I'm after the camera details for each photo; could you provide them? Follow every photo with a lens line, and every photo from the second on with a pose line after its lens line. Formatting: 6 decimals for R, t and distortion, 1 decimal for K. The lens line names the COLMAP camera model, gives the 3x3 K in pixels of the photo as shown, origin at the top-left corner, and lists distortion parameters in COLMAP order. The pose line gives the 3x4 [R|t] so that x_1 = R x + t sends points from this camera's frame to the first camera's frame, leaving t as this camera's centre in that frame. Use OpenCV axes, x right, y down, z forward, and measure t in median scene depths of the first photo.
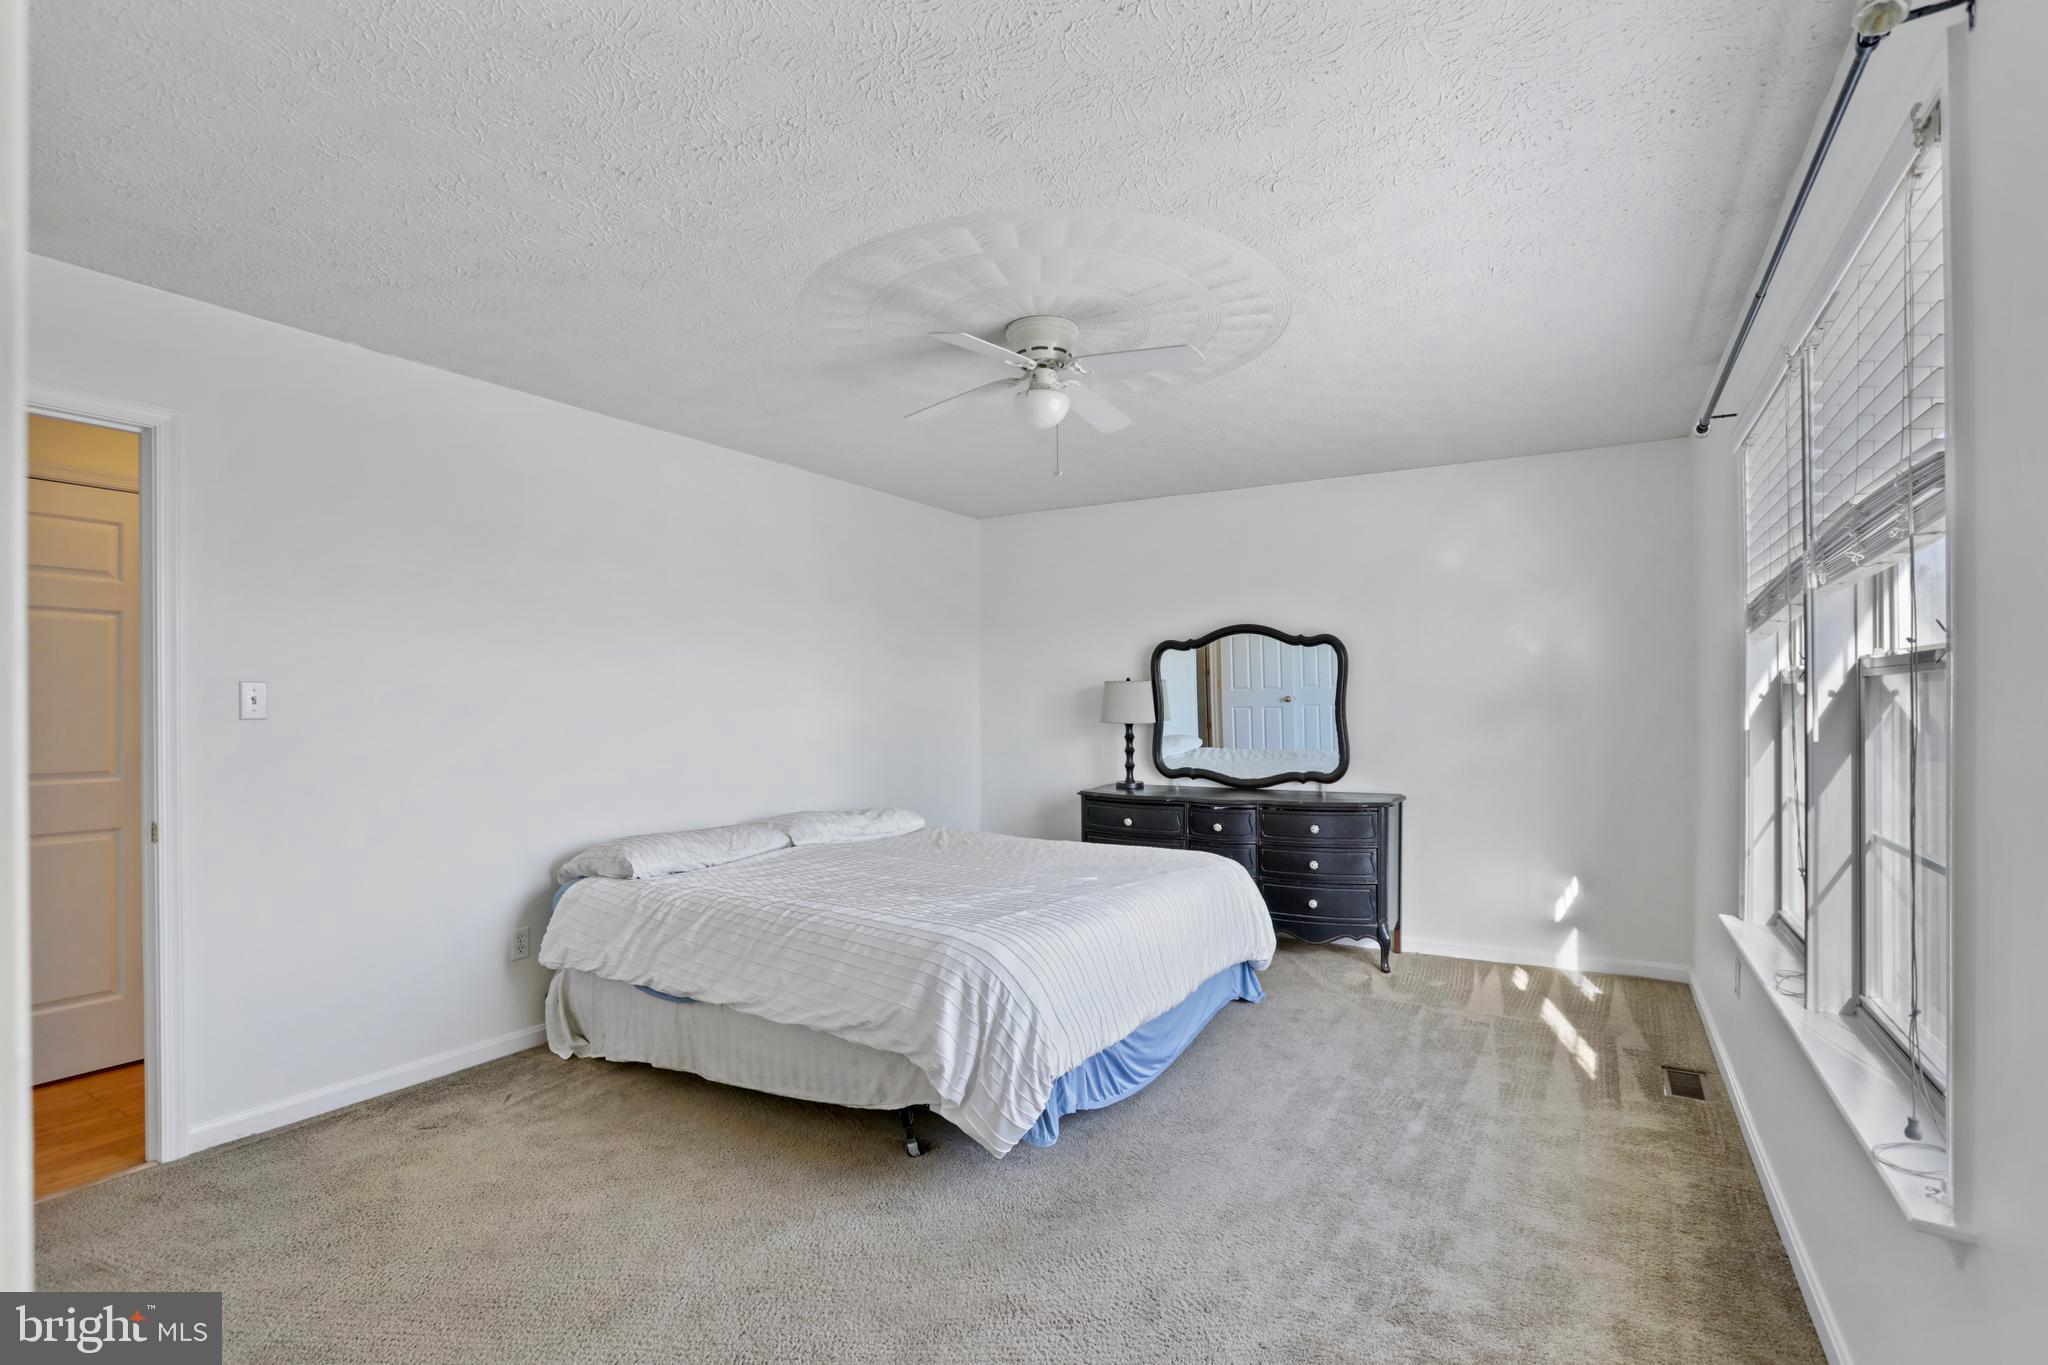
lens RADIAL K [[981.4, 0, 1017.3], [0, 981.4, 698.4], [0, 0, 1]] dist [-0.006280, -0.000185]
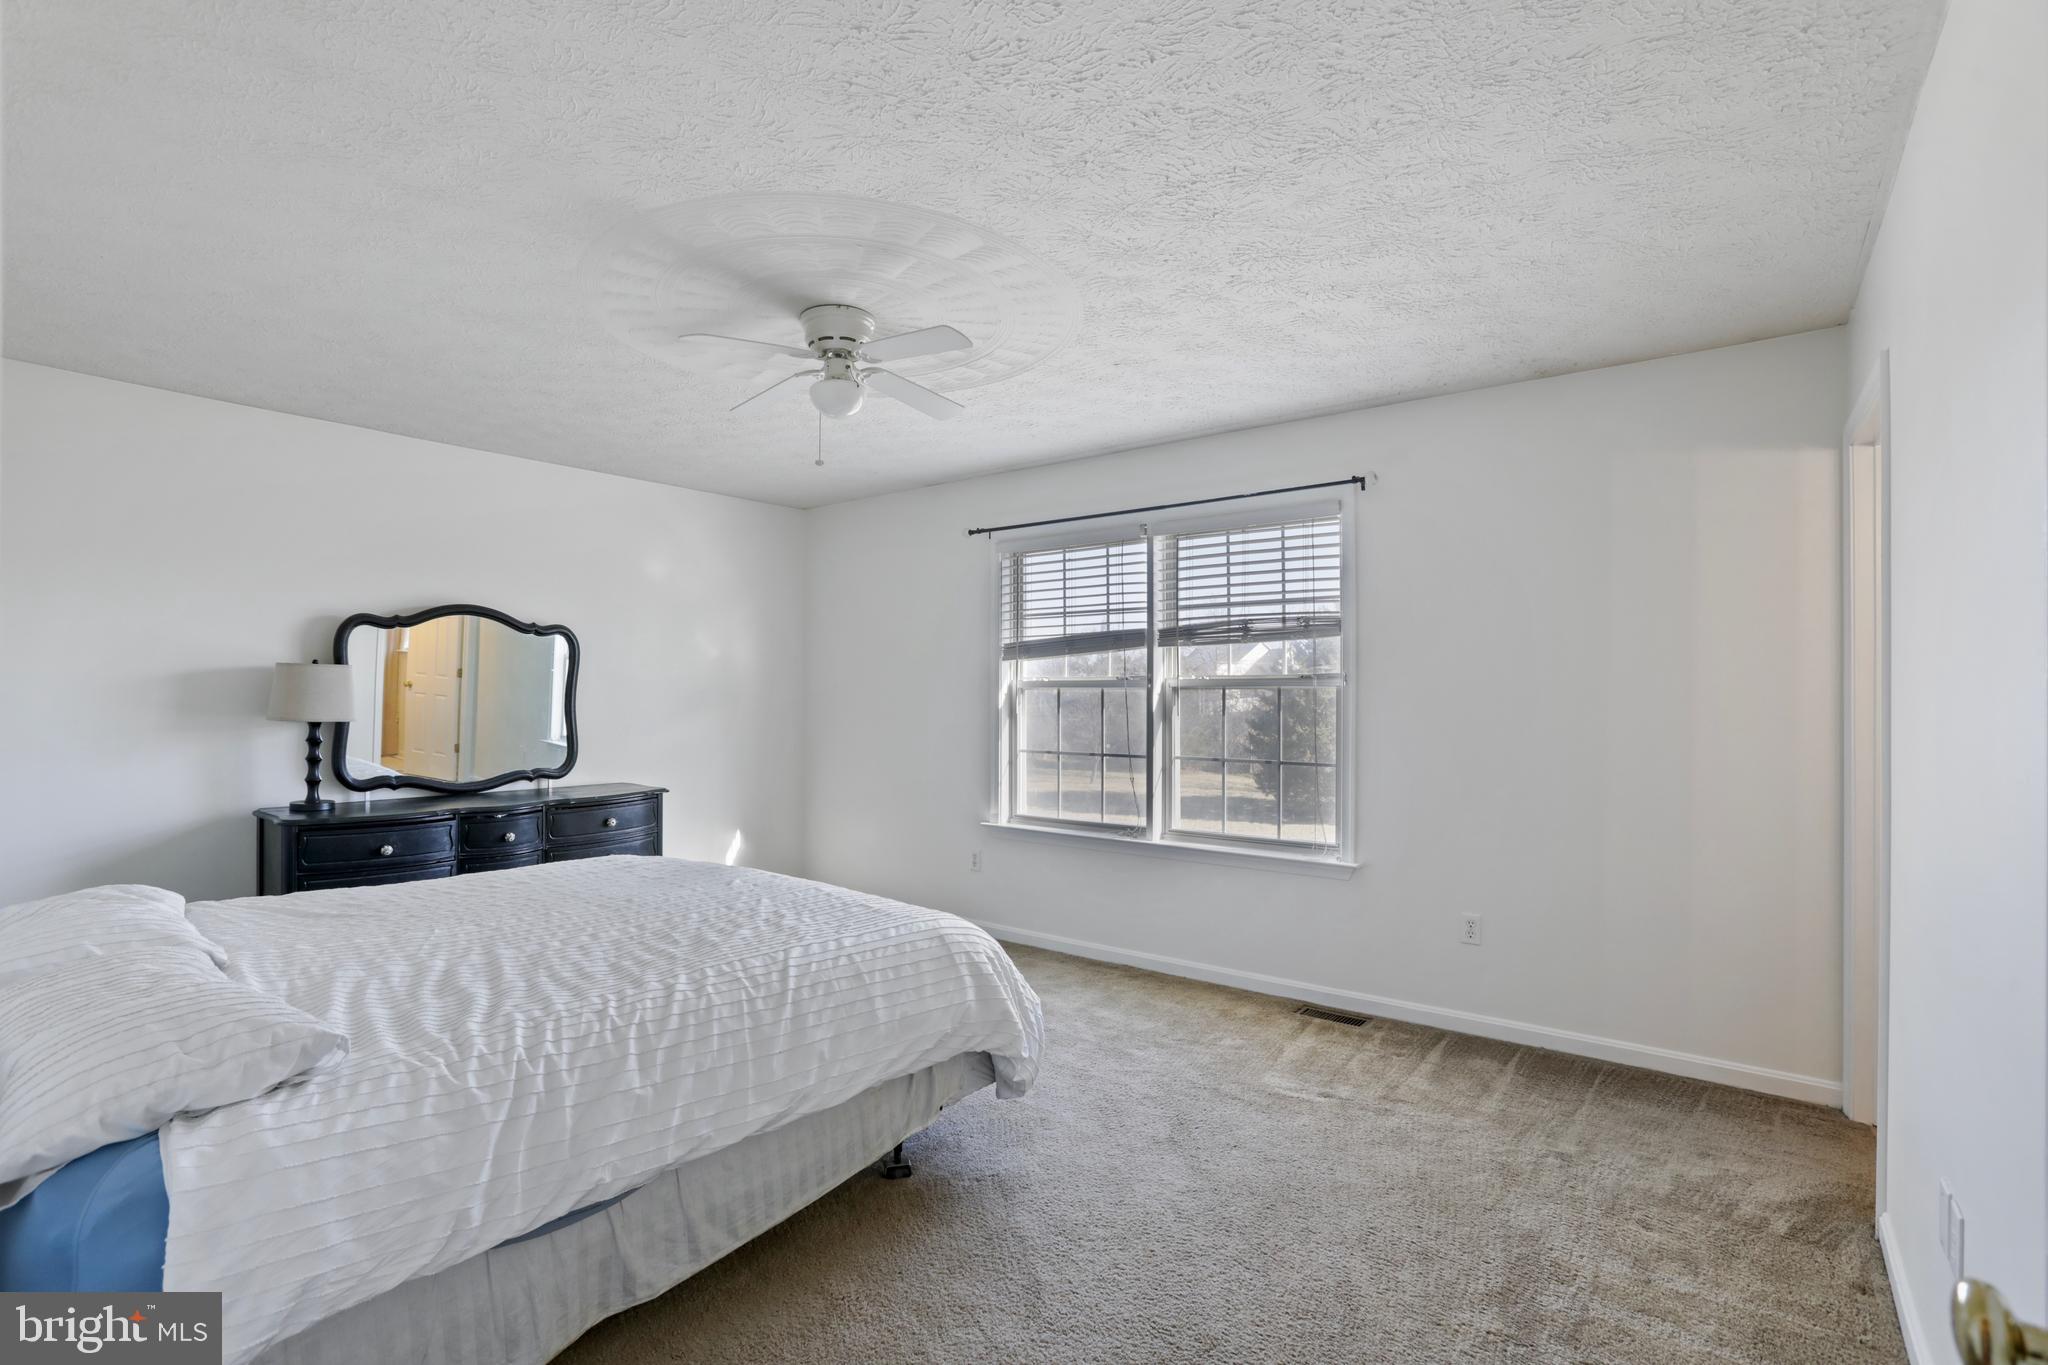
lens RADIAL K [[935.8, 0, 1023.1], [0, 935.8, 681.3], [0, 0, 1]] dist [-0.044233, 0.001862]
pose [[0.128468, 0.021464, 0.991481, -0.514310], [-0.011843, 0.999728, -0.020108, 0.002796], [-0.991643, -0.009159, 0.128687, 0.406884]]
